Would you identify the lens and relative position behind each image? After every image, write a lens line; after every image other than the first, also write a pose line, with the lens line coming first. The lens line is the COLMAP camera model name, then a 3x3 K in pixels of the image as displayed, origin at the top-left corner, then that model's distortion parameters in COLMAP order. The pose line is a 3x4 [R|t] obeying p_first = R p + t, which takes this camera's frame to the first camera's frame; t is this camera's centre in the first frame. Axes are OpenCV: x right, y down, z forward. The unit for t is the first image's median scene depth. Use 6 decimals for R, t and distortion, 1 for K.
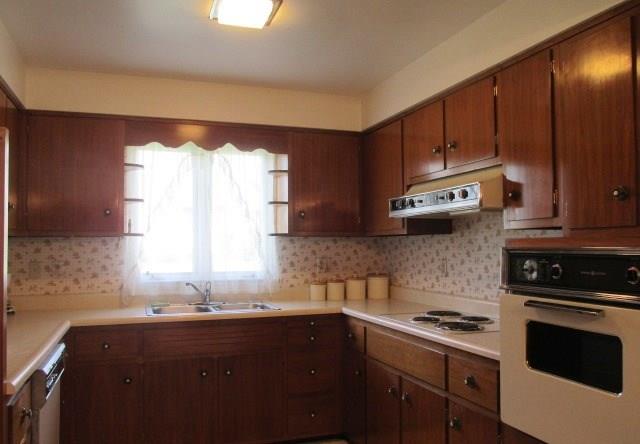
lens RADIAL K [[555.9, 0, 321.7], [0, 555.9, 238.6], [0, 0, 1]] dist [-0.031546, 0.020759]
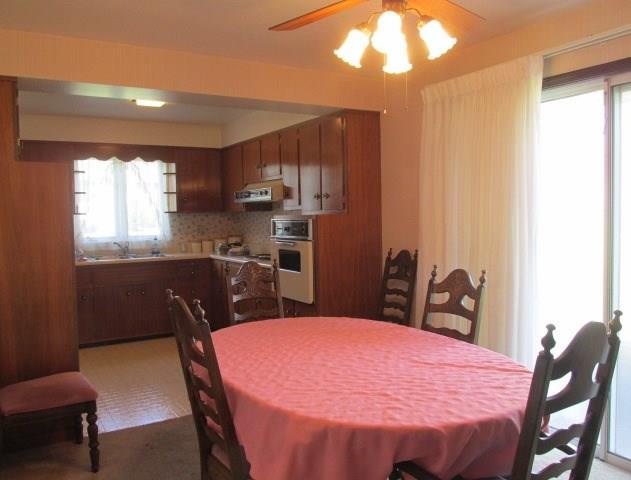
lens RADIAL K [[556.4, 0, 316.5], [0, 556.4, 237.1], [0, 0, 1]] dist [-0.017013, -0.001475]
pose [[0.982380, -0.021464, 0.185659, 0.041842], [0.011469, 0.998435, 0.054741, -0.019870], [-0.186543, -0.051647, 0.981088, -0.737426]]
